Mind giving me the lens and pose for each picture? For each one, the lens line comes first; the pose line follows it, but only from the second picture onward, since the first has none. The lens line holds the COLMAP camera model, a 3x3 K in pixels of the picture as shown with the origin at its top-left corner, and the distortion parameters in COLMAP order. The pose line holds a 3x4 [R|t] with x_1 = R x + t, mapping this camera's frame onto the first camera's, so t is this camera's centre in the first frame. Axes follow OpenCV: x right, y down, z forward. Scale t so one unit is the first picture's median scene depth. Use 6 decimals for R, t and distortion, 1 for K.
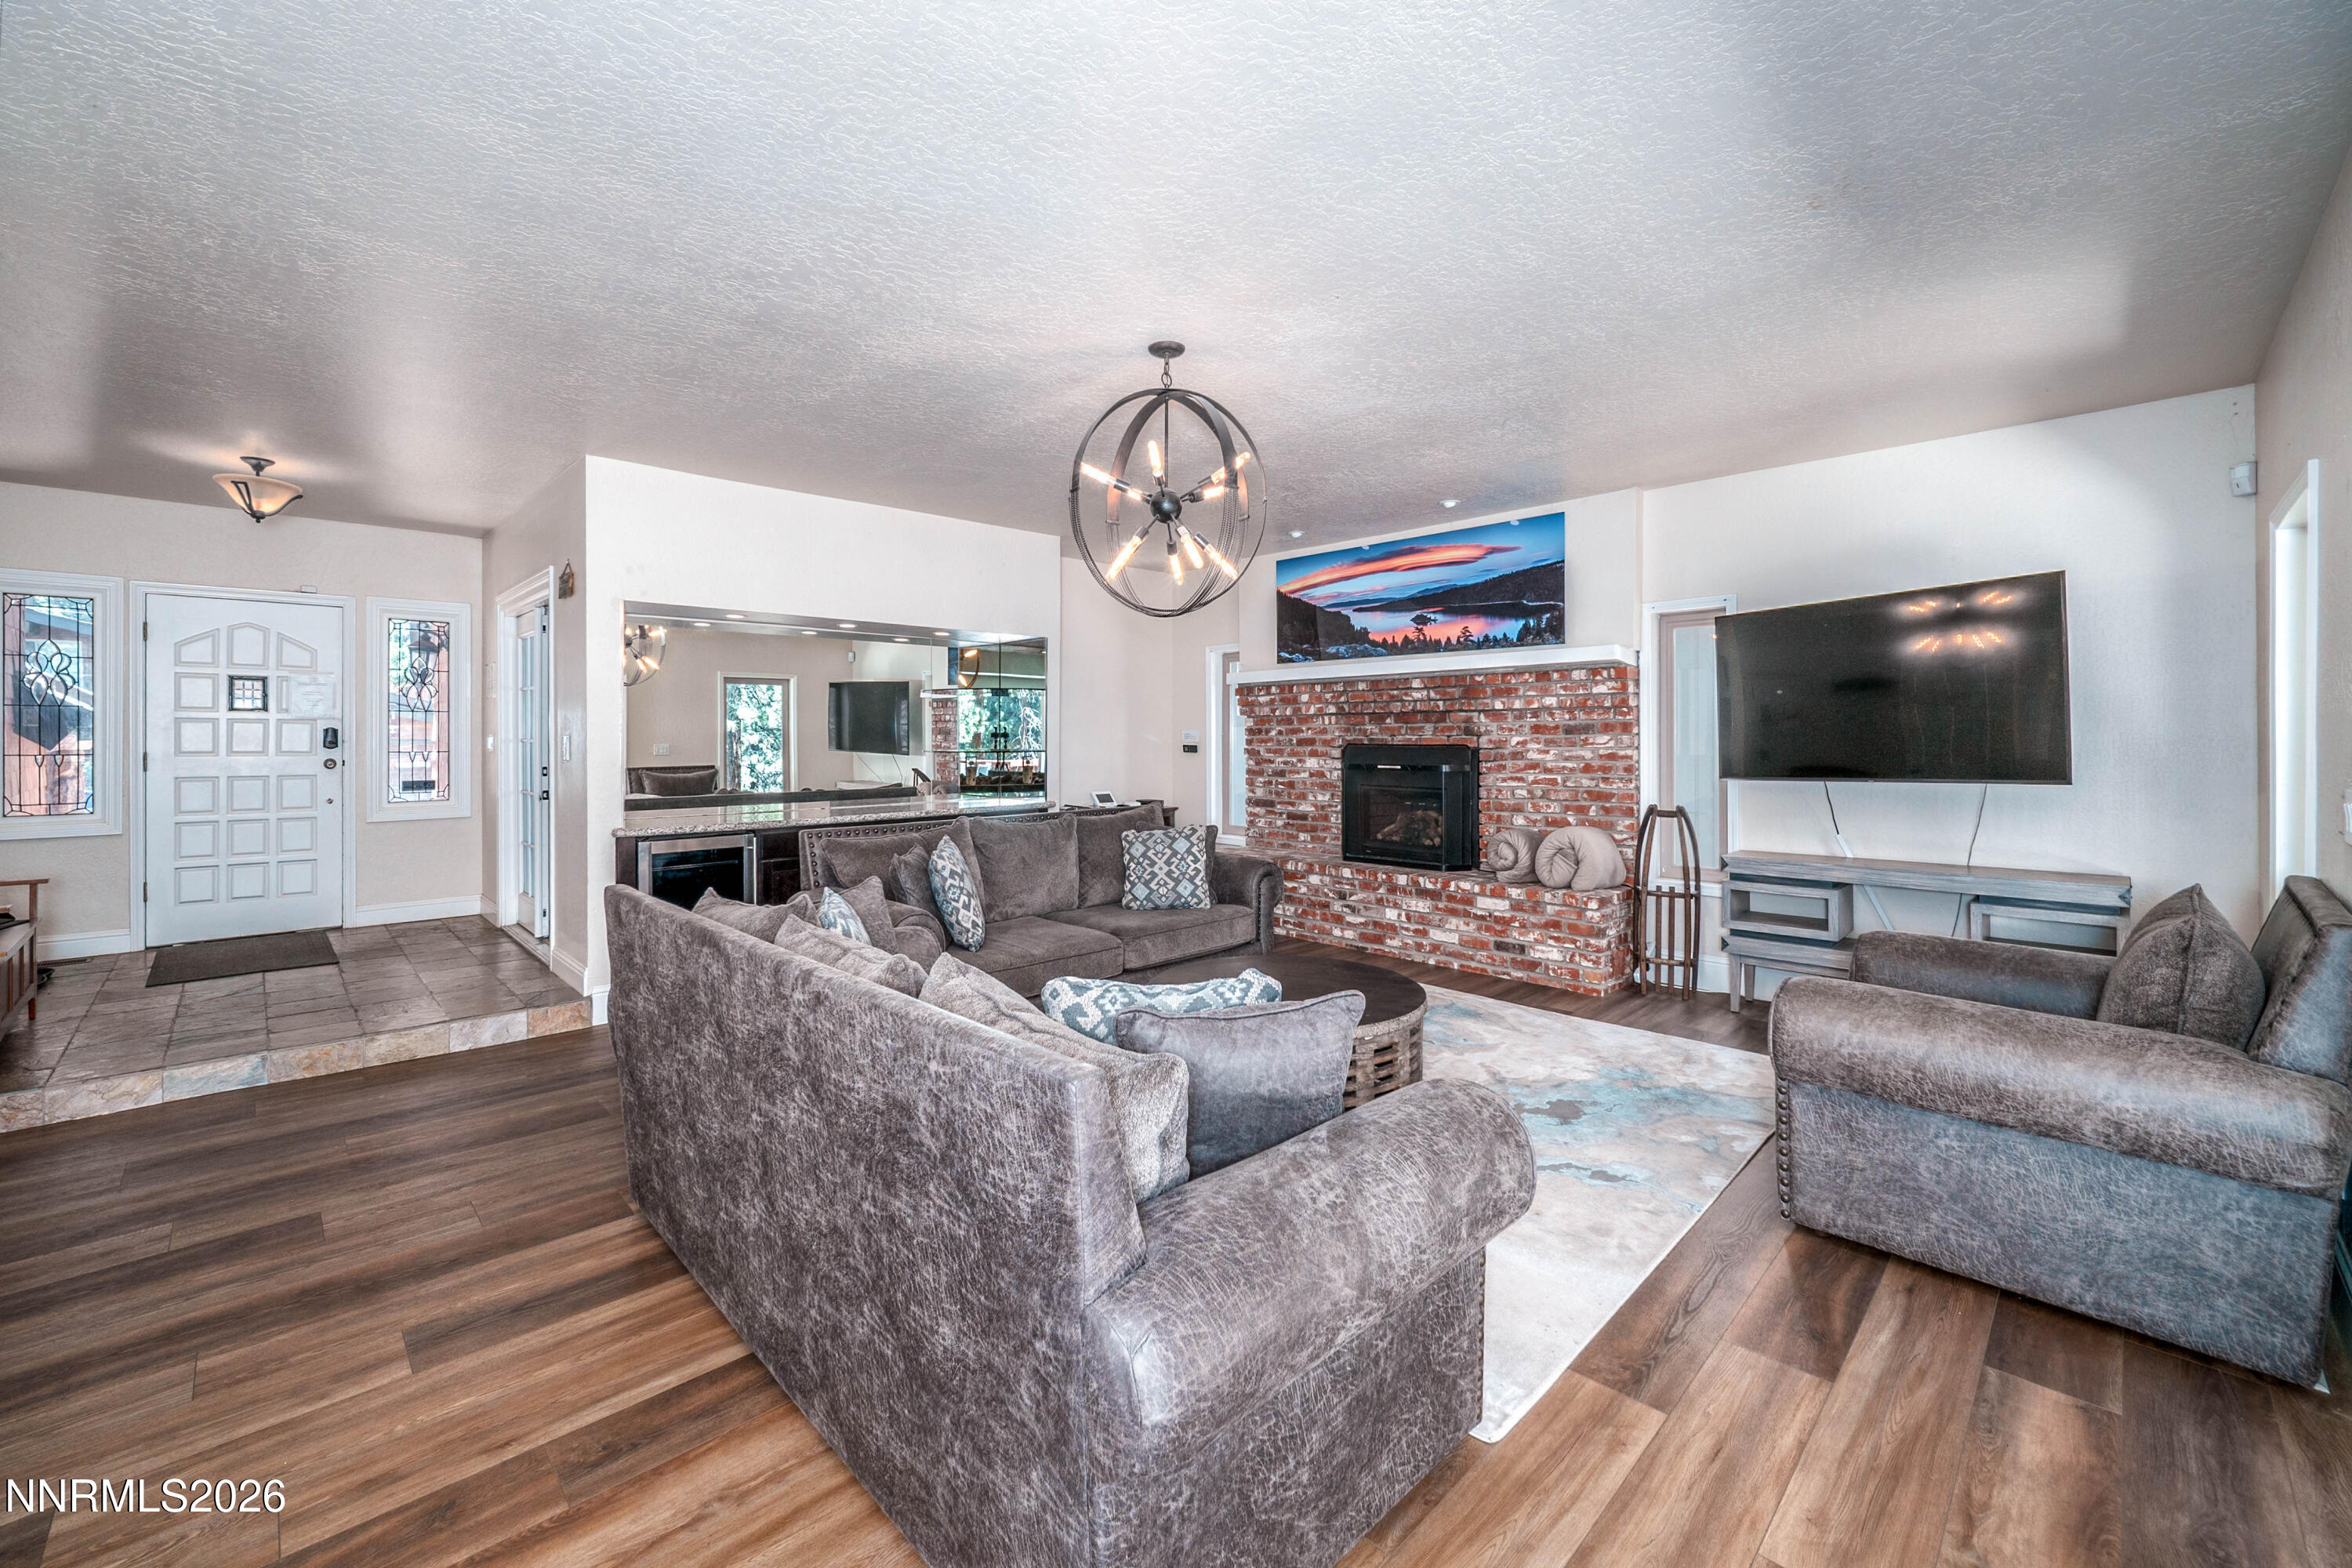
lens RADIAL K [[971.8, 0, 1180.9], [0, 971.8, 746.5], [0, 0, 1]] dist [-0.005092, 0.000592]
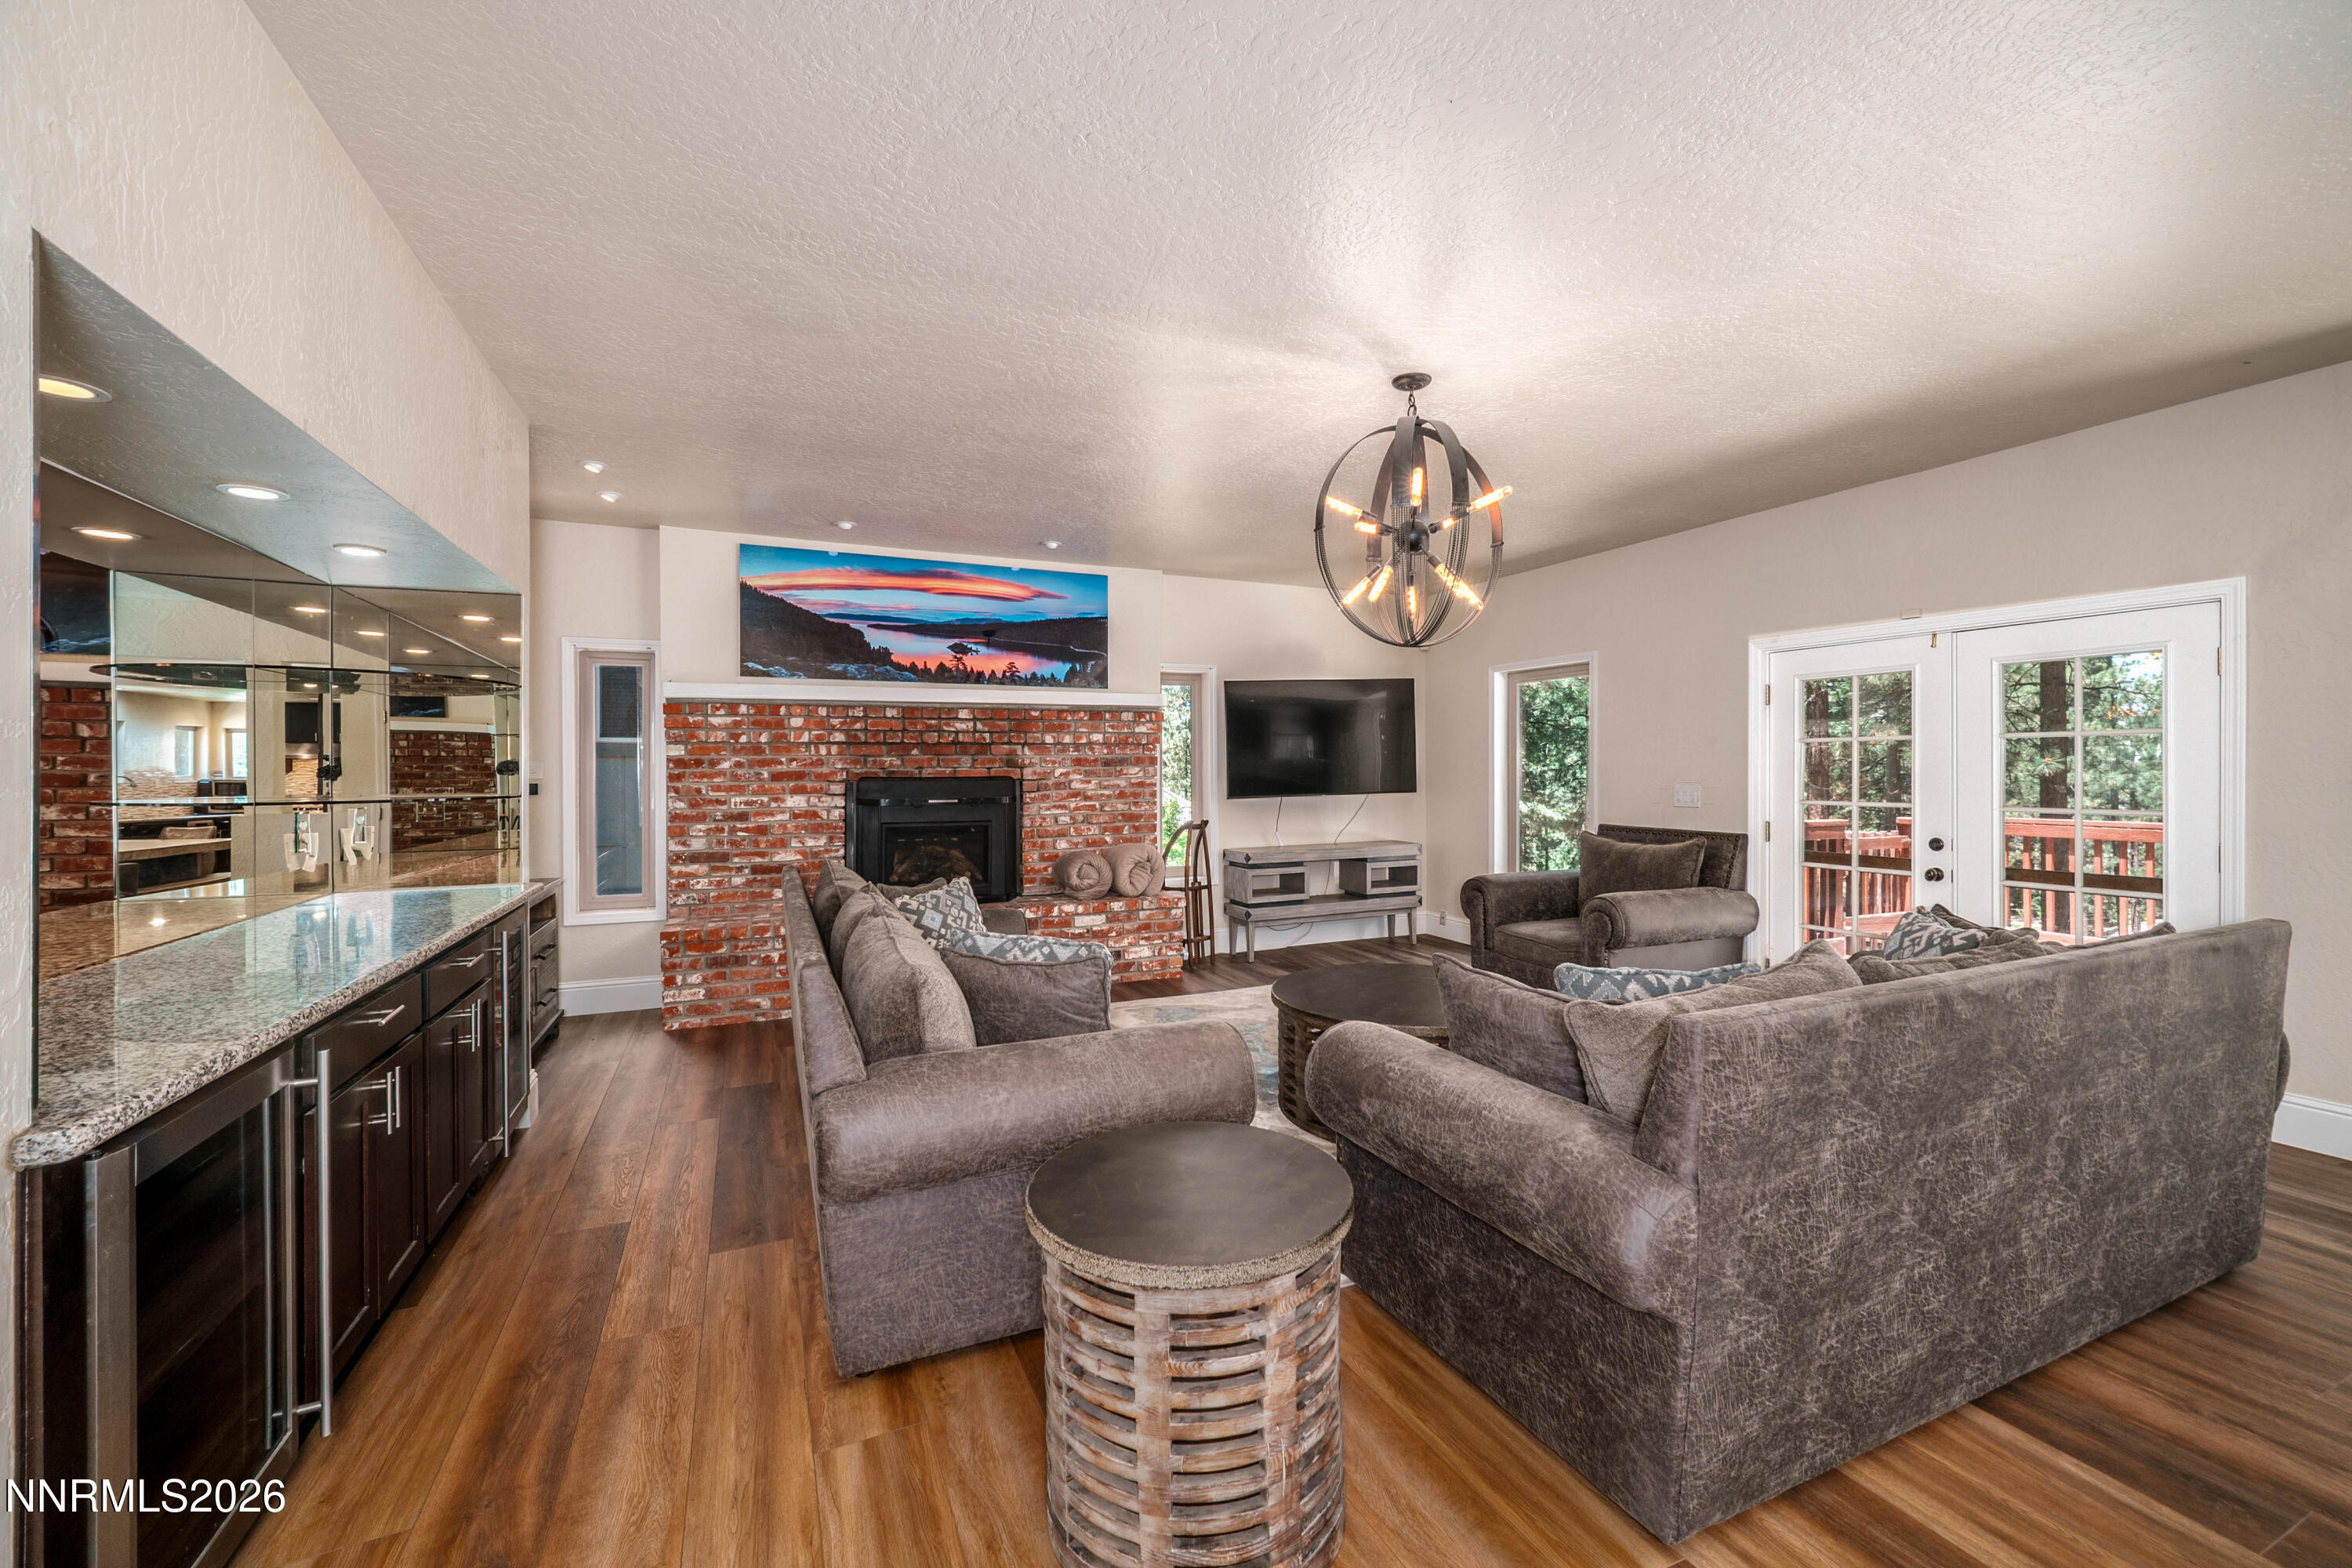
lens RADIAL K [[908.8, 0, 1167.3], [0, 908.8, 769.5], [0, 0, 1]] dist [0.001989, -0.000410]
pose [[0.340022, -0.000831, 0.940417, -0.541930], [0.014809, 0.999880, -0.004471, -0.002286], [-0.940301, 0.015447, 0.339994, 0.500351]]
